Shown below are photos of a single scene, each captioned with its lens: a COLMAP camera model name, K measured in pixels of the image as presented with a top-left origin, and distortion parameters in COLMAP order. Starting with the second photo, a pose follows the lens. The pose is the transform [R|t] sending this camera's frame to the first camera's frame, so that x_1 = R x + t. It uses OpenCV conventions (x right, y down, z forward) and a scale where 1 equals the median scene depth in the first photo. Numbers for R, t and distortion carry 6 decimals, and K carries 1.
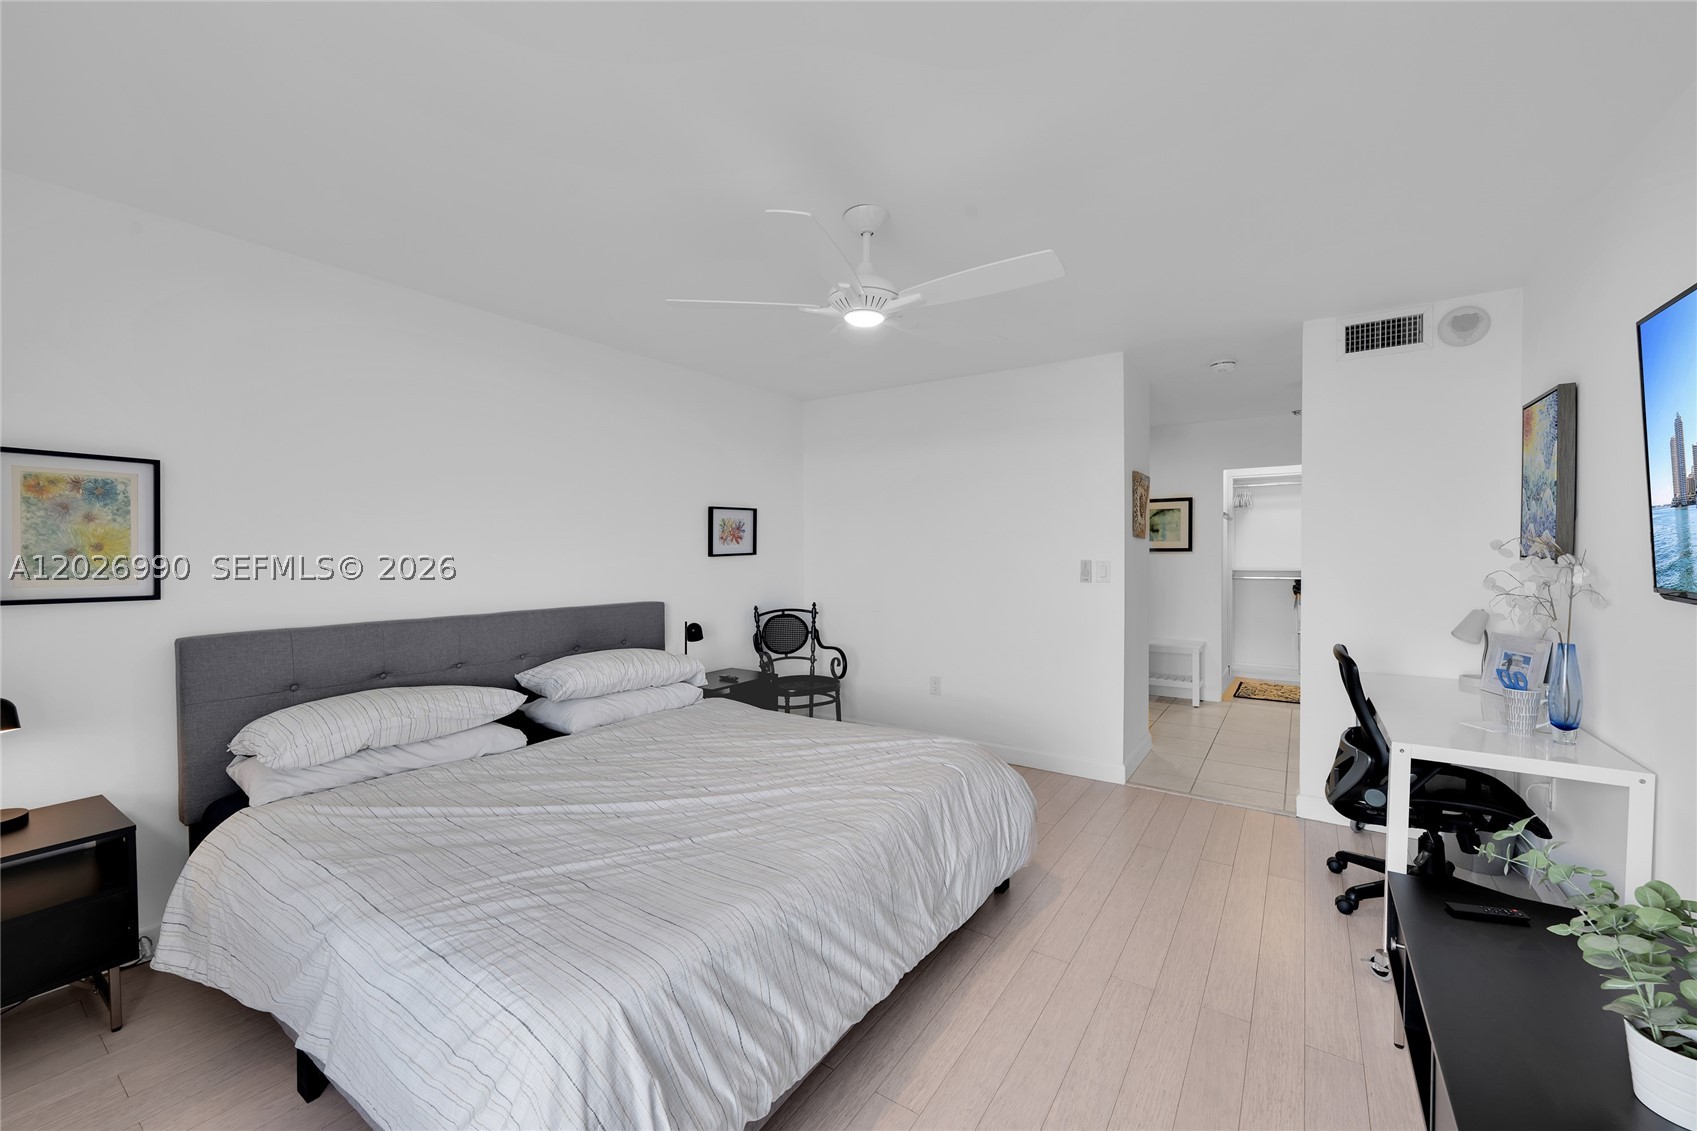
lens RADIAL K [[666.4, 0, 838.2], [0, 666.4, 560.6], [0, 0, 1]] dist [-0.001514, 0.000500]
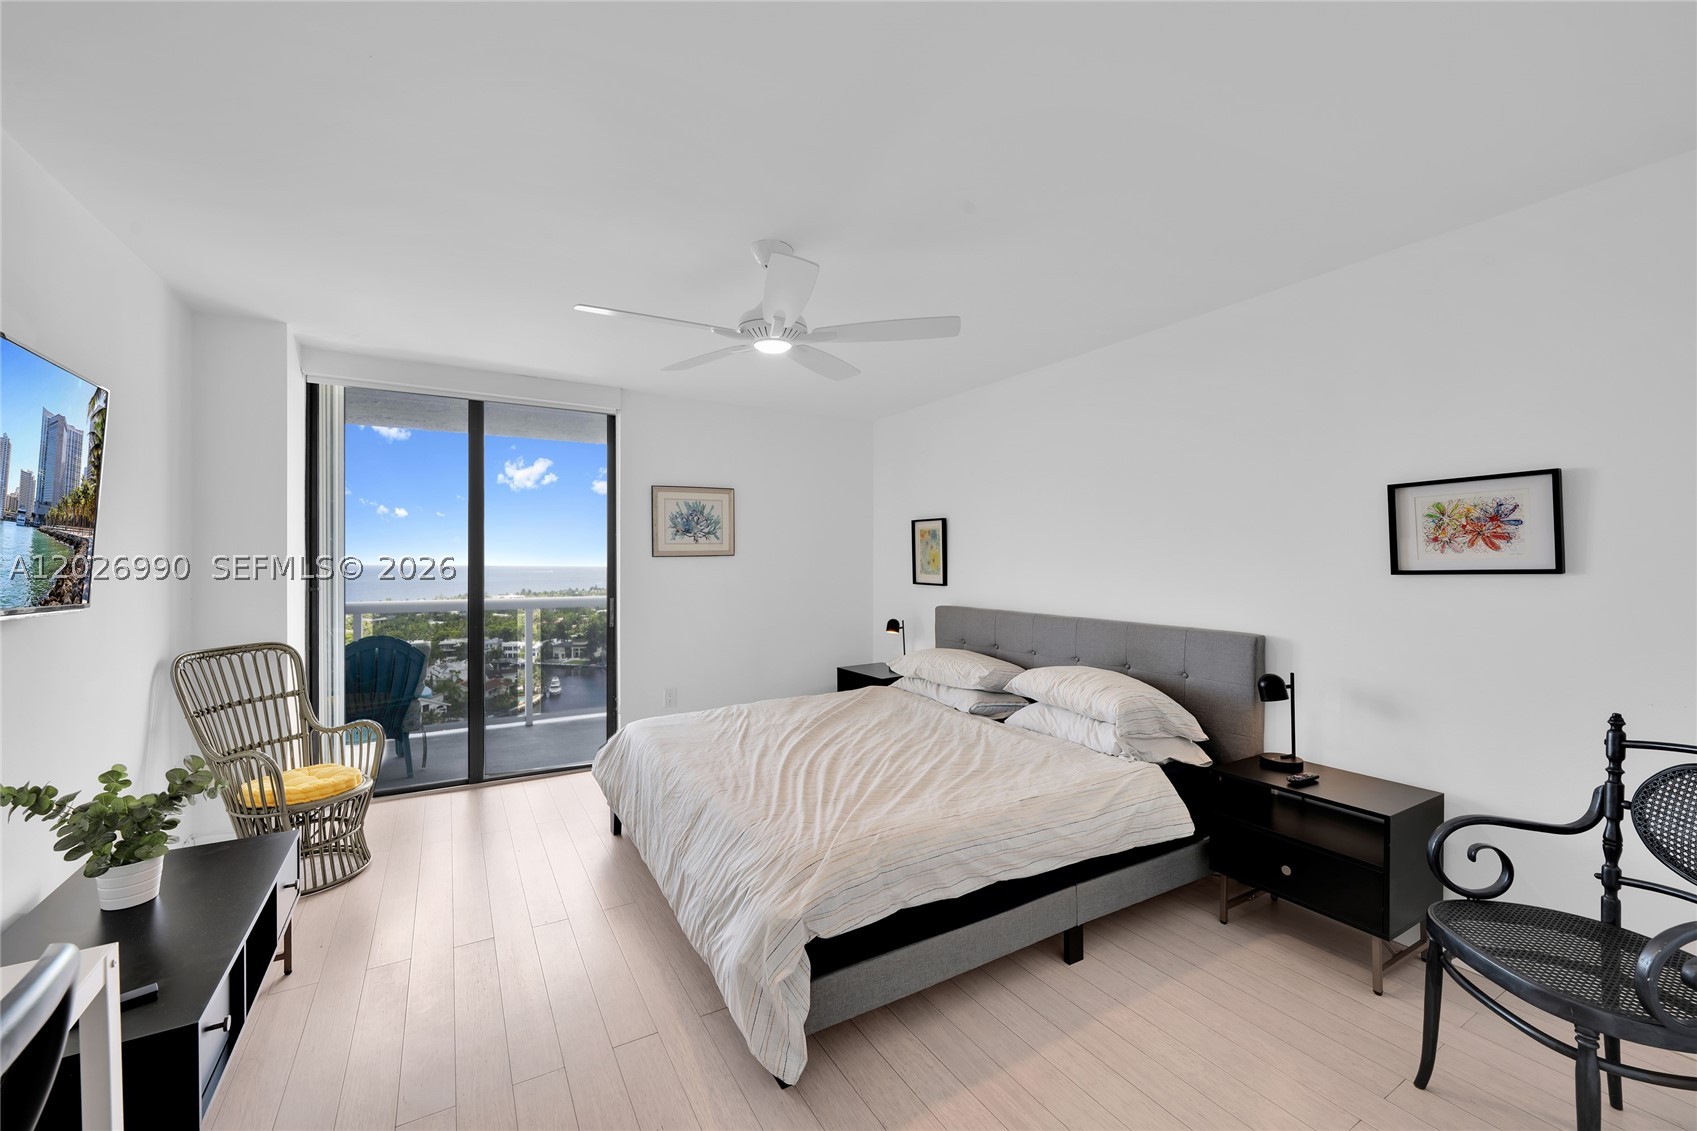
lens RADIAL K [[666.4, 0, 841.0], [0, 666.4, 565.1], [0, 0, 1]] dist [-0.001514, 0.000500]
pose [[-0.399911, 0.003658, -0.916547, 0.501500], [-0.016328, 0.999805, 0.011114, -0.012165], [0.916409, 0.019410, -0.399773, 0.795204]]
